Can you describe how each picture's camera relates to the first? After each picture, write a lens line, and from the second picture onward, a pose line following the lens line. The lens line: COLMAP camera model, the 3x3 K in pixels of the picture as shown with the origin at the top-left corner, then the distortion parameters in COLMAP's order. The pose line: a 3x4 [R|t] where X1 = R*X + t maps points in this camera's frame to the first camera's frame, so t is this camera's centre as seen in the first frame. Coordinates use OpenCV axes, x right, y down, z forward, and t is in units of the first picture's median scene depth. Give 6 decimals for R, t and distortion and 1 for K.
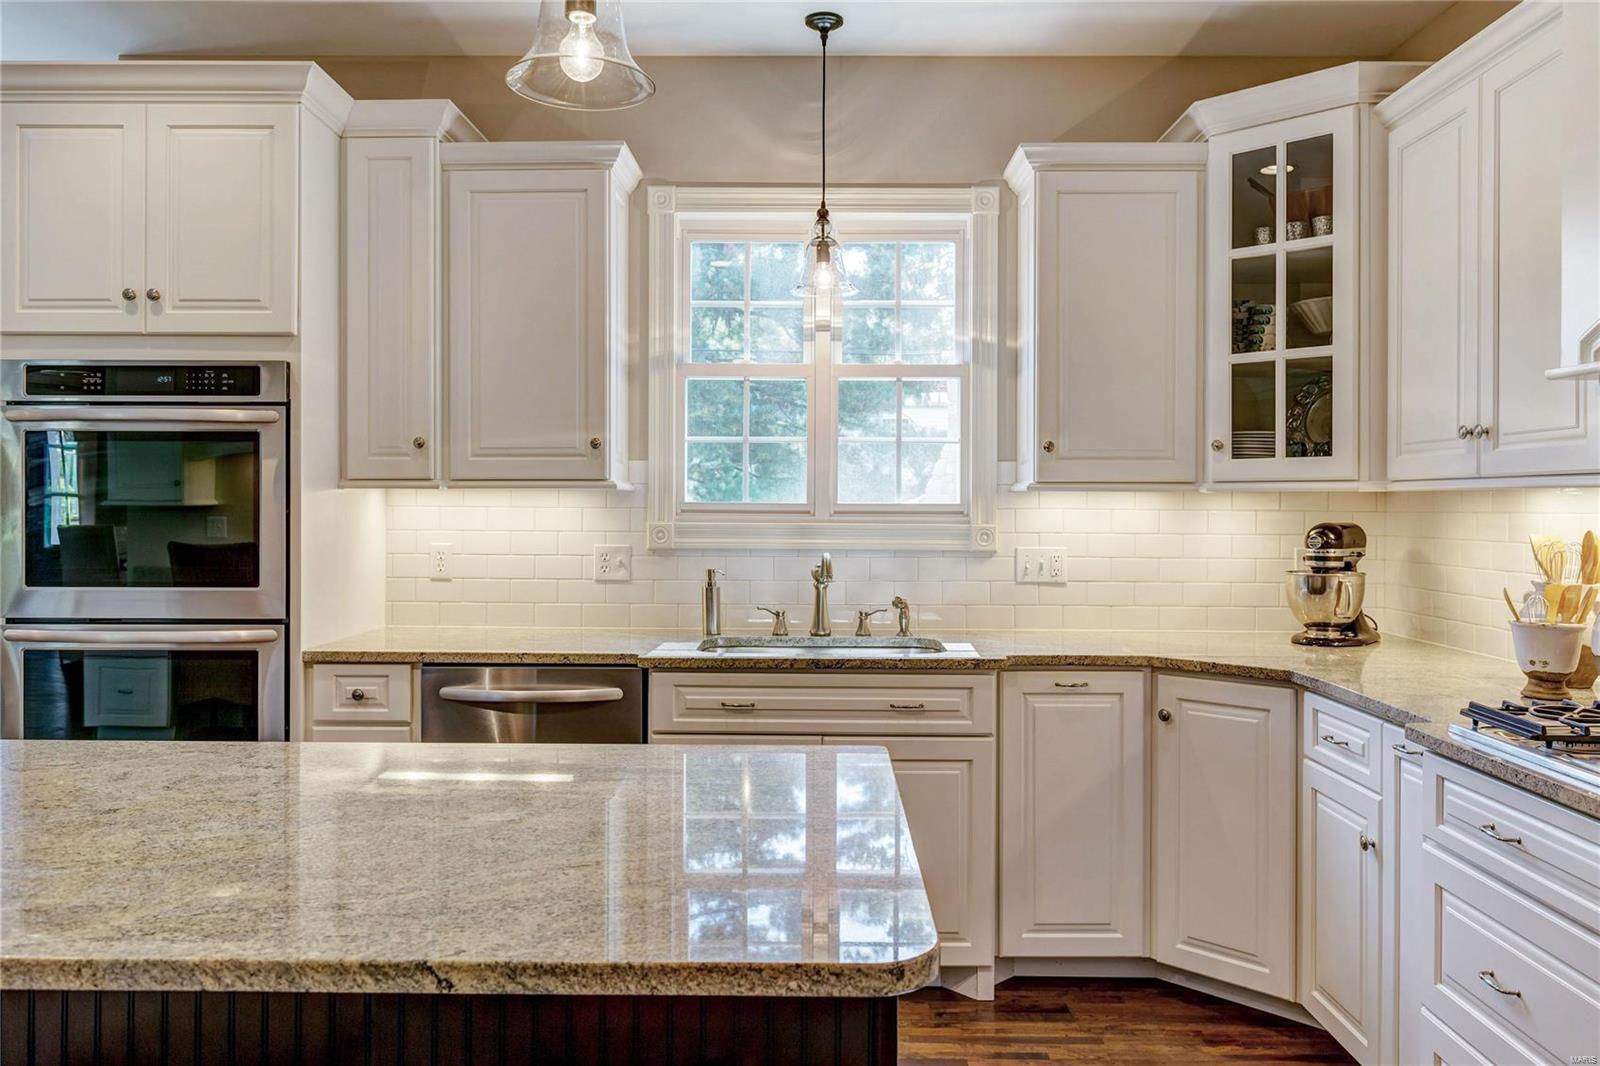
lens RADIAL K [[1296.7, 0, 790.5], [0, 1296.7, 498.3], [0, 0, 1]] dist [0.017715, 0.005744]
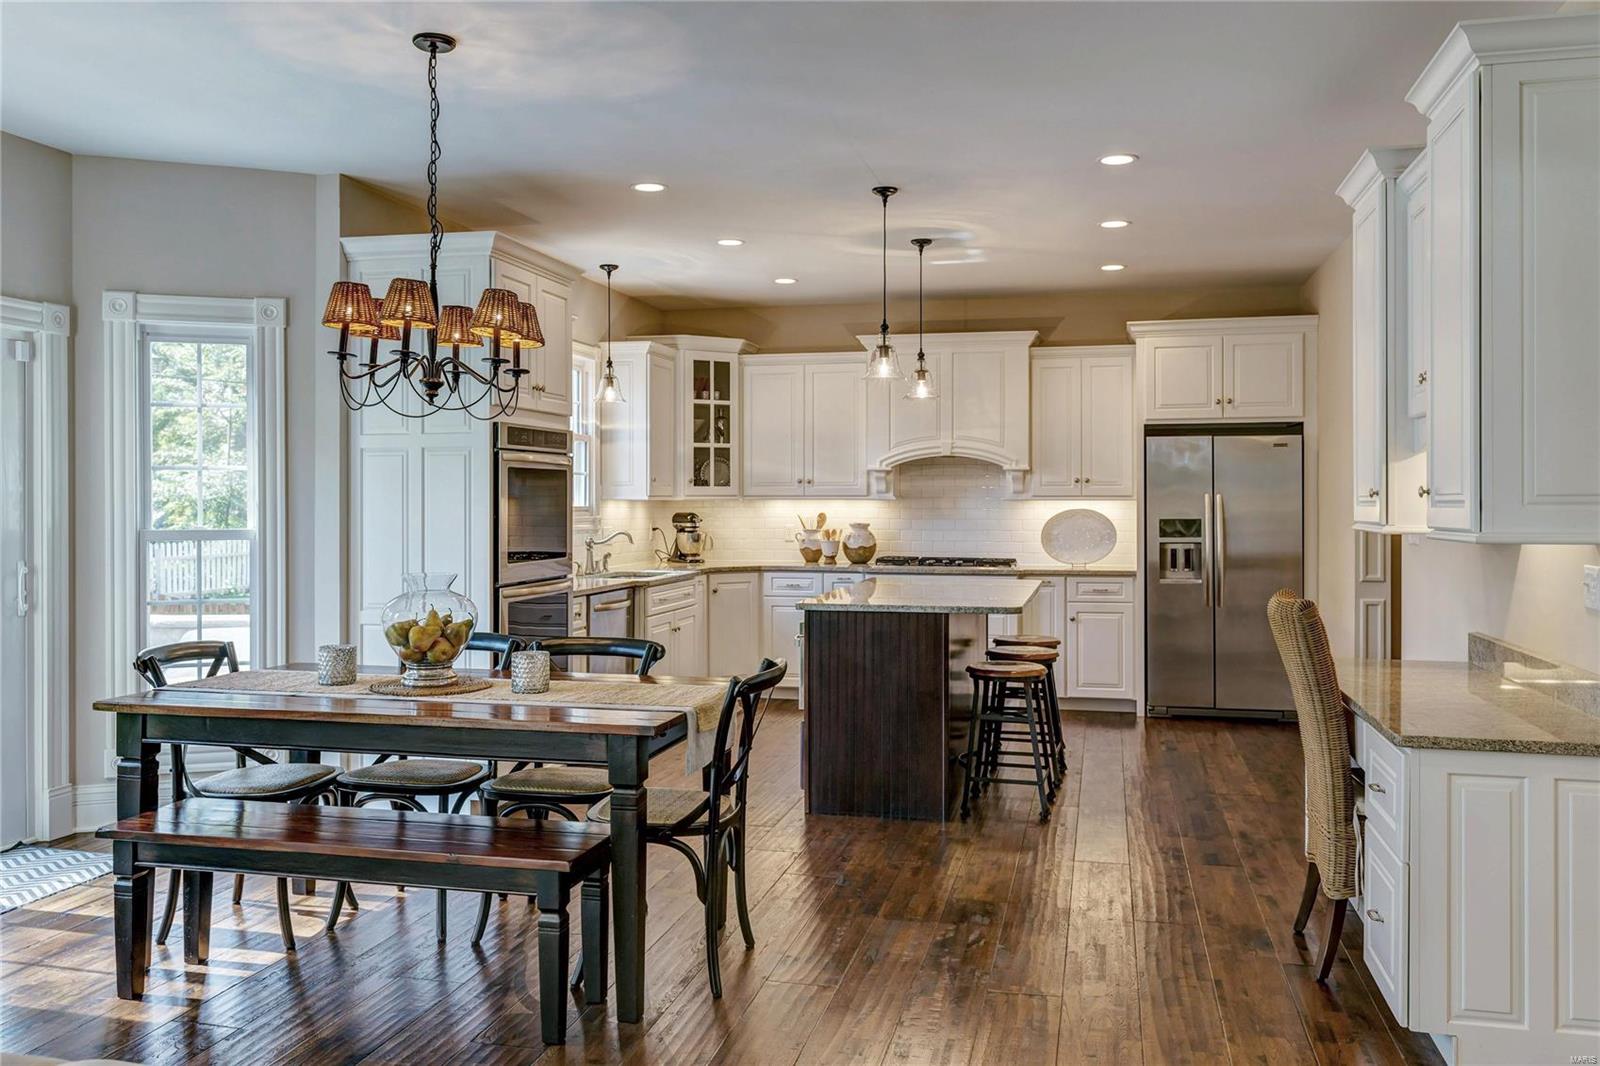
lens RADIAL K [[1291.0, 0, 804.9], [0, 1291.0, 499.9], [0, 0, 1]] dist [0.000300, -0.002267]
pose [[0.215799, -0.007483, 0.976409, -2.015531], [0.005362, 0.999965, 0.006479, -0.019569], [-0.976423, 0.003837, 0.215832, 0.291823]]
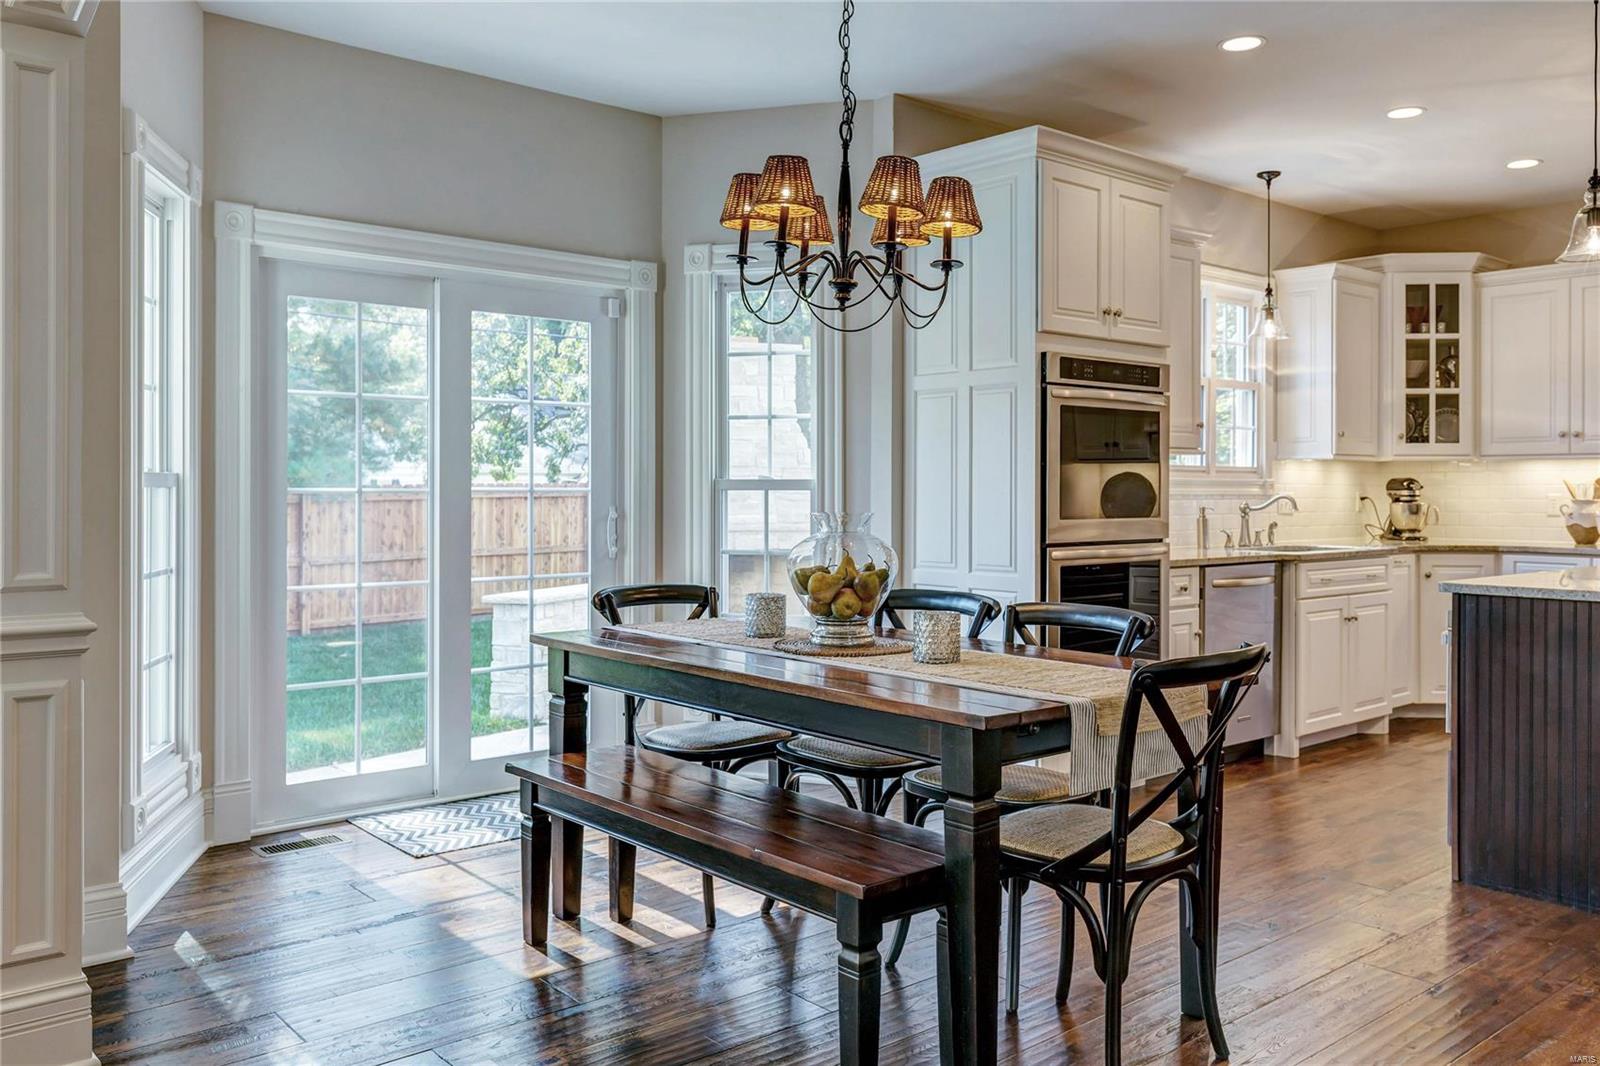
lens RADIAL K [[1291.0, 0, 794.7], [0, 1291.0, 483.7], [0, 0, 1]] dist [0.000300, -0.002267]
pose [[0.752944, -0.001753, 0.658083, -1.640240], [0.004204, 0.999989, -0.002147, 0.030794], [-0.658072, 0.004383, 0.752943, 0.166713]]
